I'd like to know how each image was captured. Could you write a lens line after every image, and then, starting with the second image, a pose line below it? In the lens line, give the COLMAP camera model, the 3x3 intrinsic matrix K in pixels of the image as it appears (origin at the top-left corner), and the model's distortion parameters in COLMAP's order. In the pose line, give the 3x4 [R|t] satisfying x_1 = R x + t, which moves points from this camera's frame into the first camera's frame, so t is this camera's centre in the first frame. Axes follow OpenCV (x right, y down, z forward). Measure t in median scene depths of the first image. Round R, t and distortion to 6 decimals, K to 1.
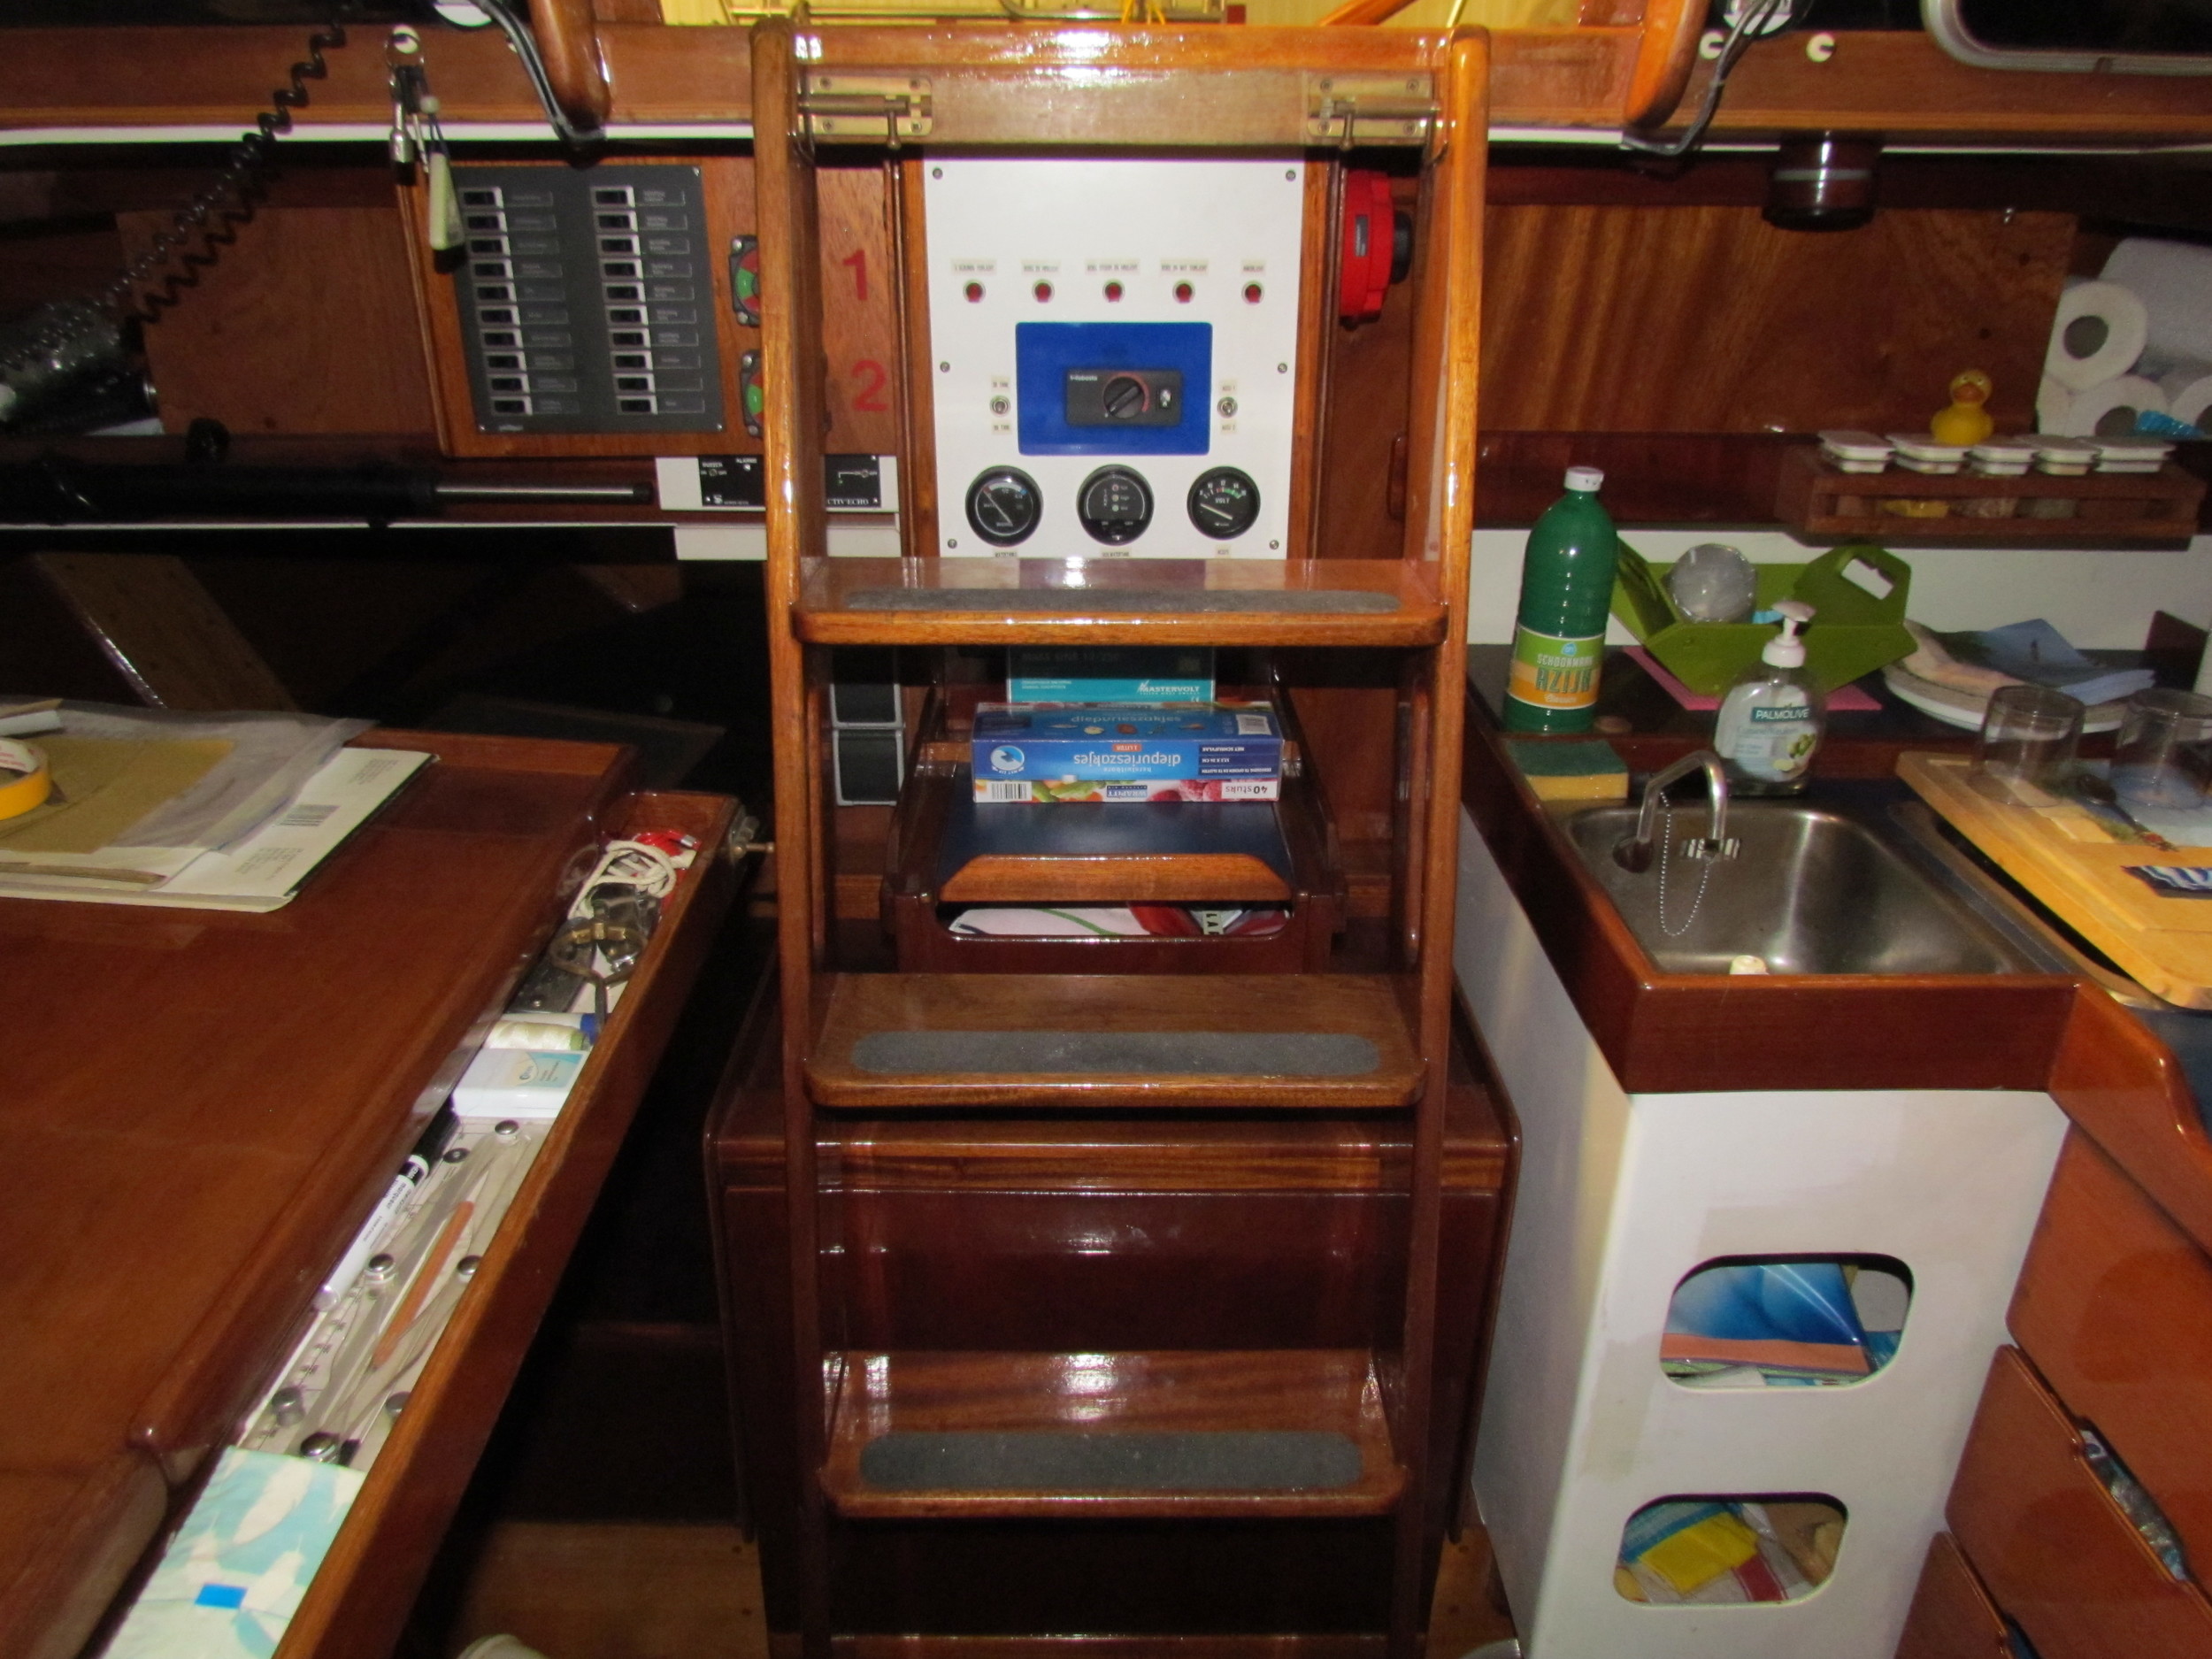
lens RADIAL K [[1572.1, 0, 1103.9], [0, 1572.1, 827.6], [0, 0, 1]] dist [-0.020856, -0.003982]
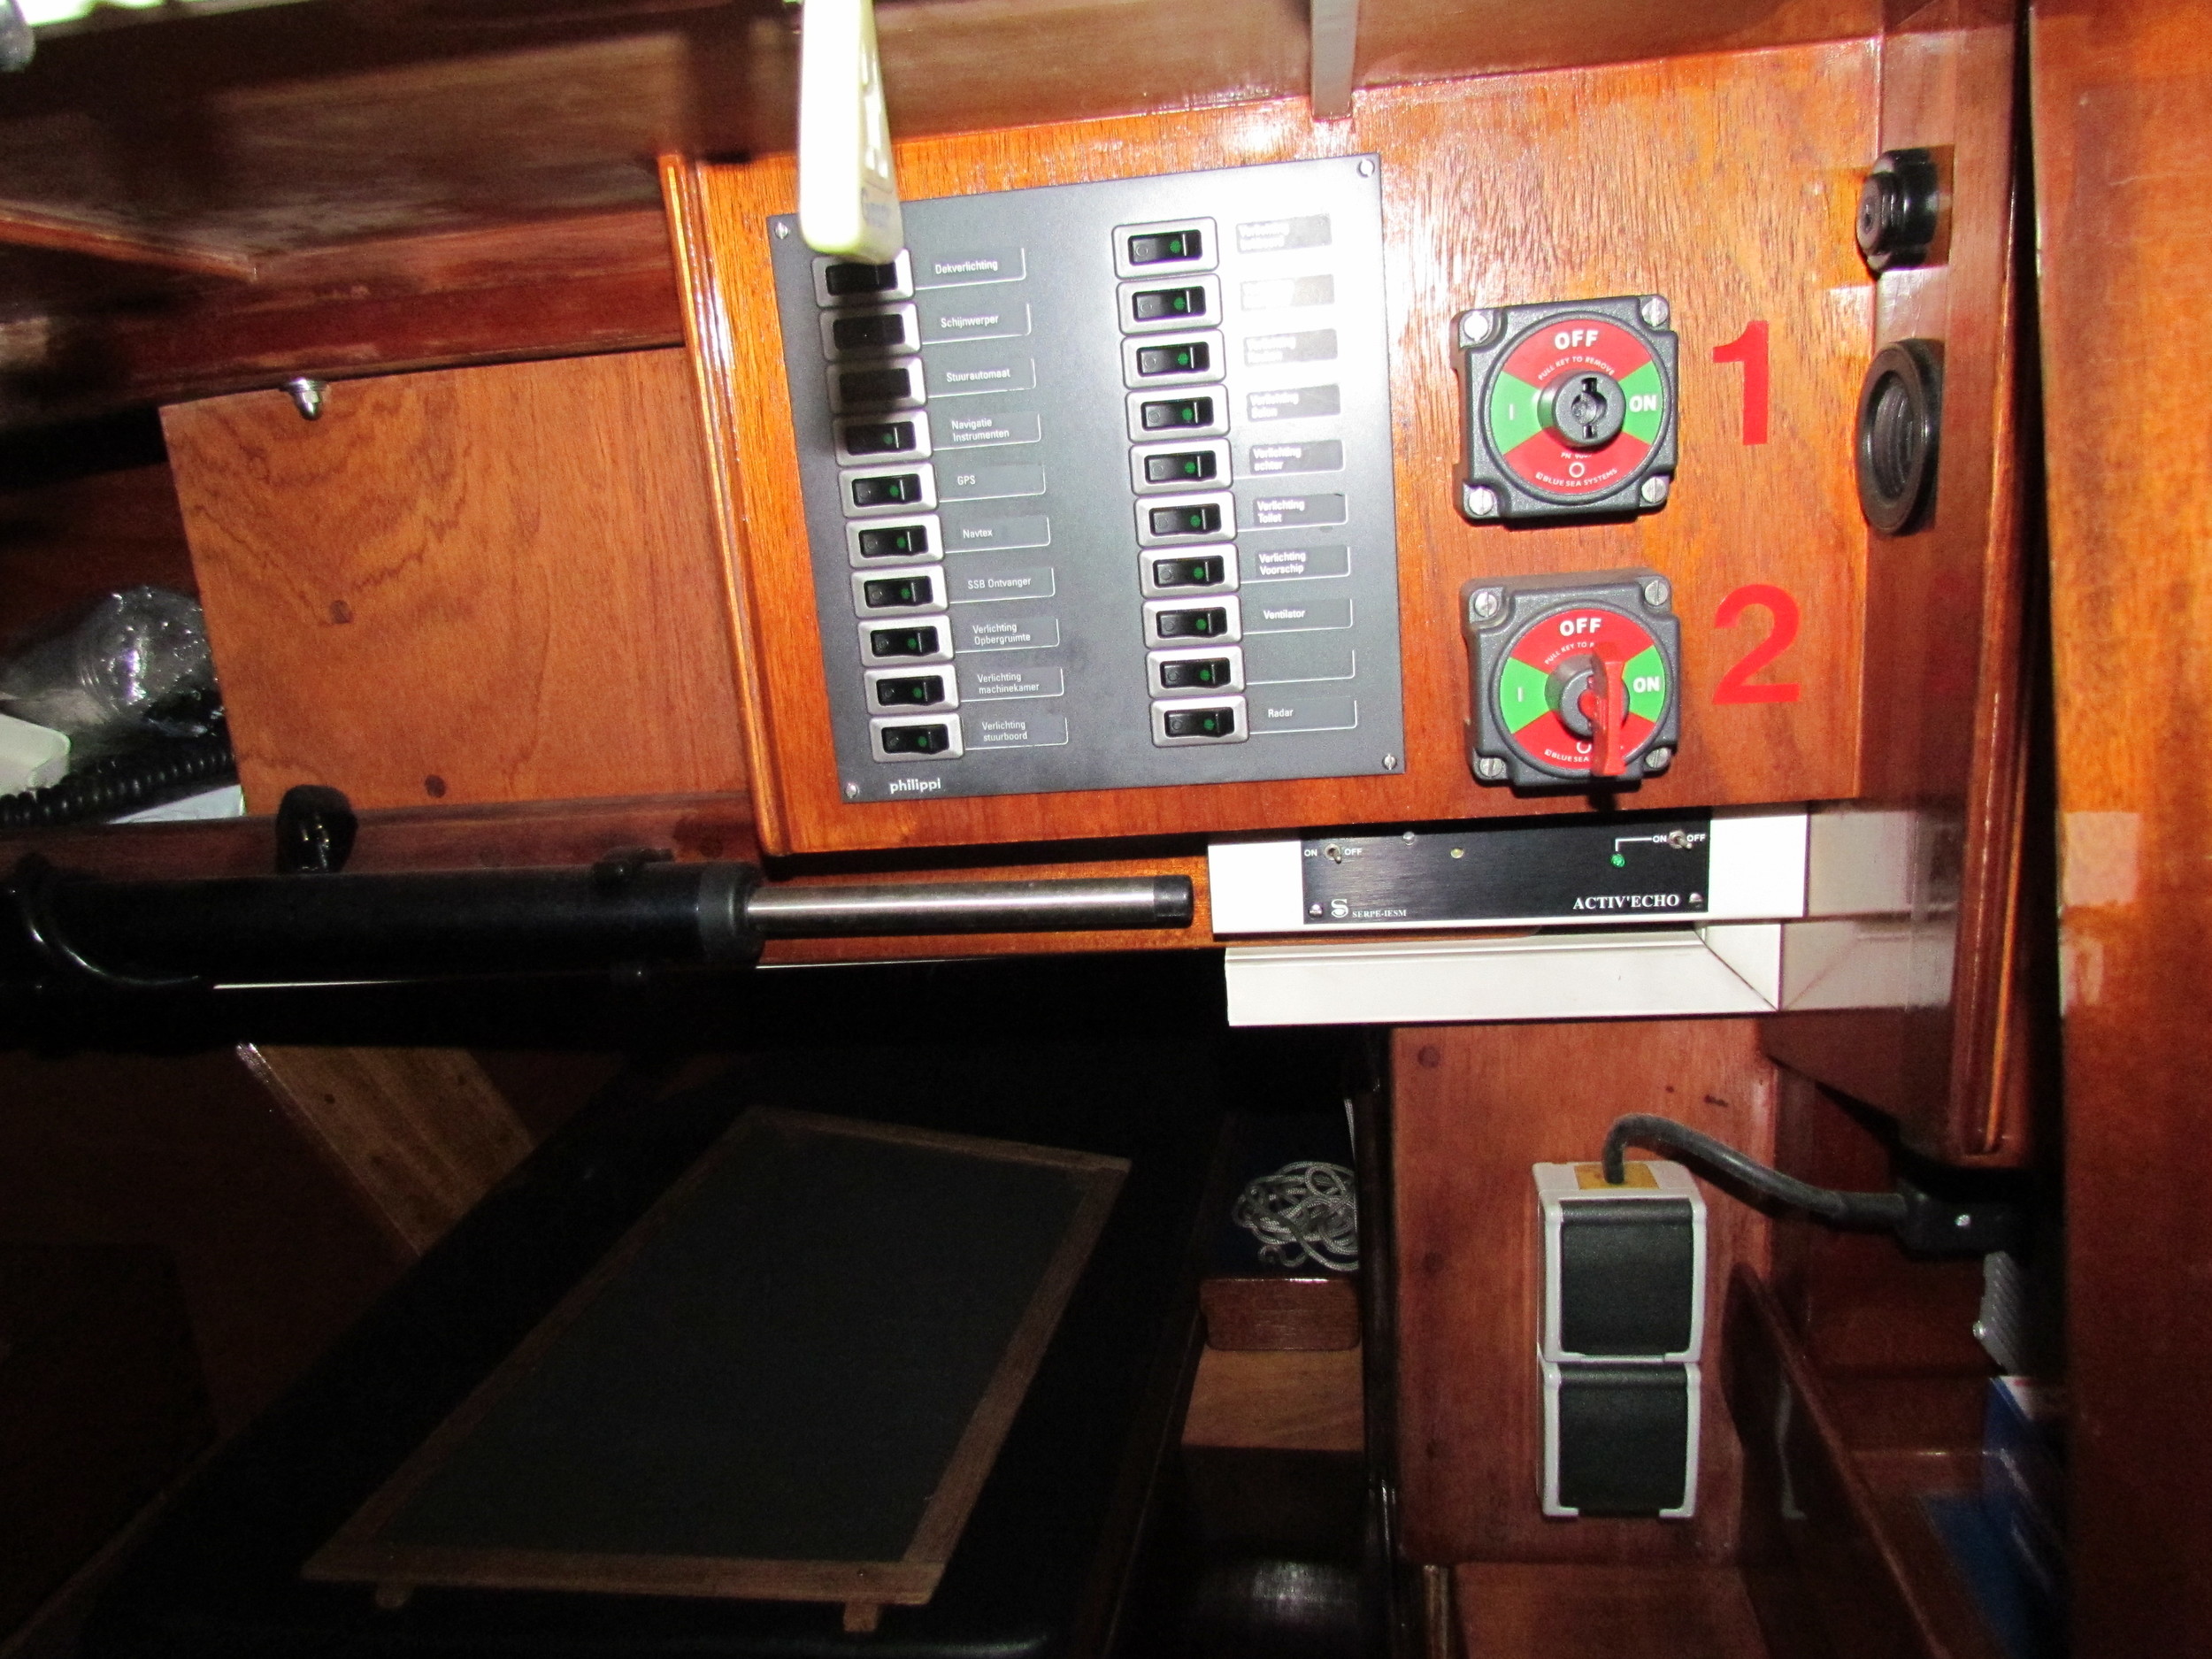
lens RADIAL K [[1572.1, 0, 1105.8], [0, 1572.1, 835.7], [0, 0, 1]] dist [-0.020856, -0.003982]
pose [[0.987765, -0.045706, -0.149102, -0.243565], [0.022390, 0.987746, -0.154456, -0.161002], [0.154334, 0.149228, 0.976684, 0.540420]]
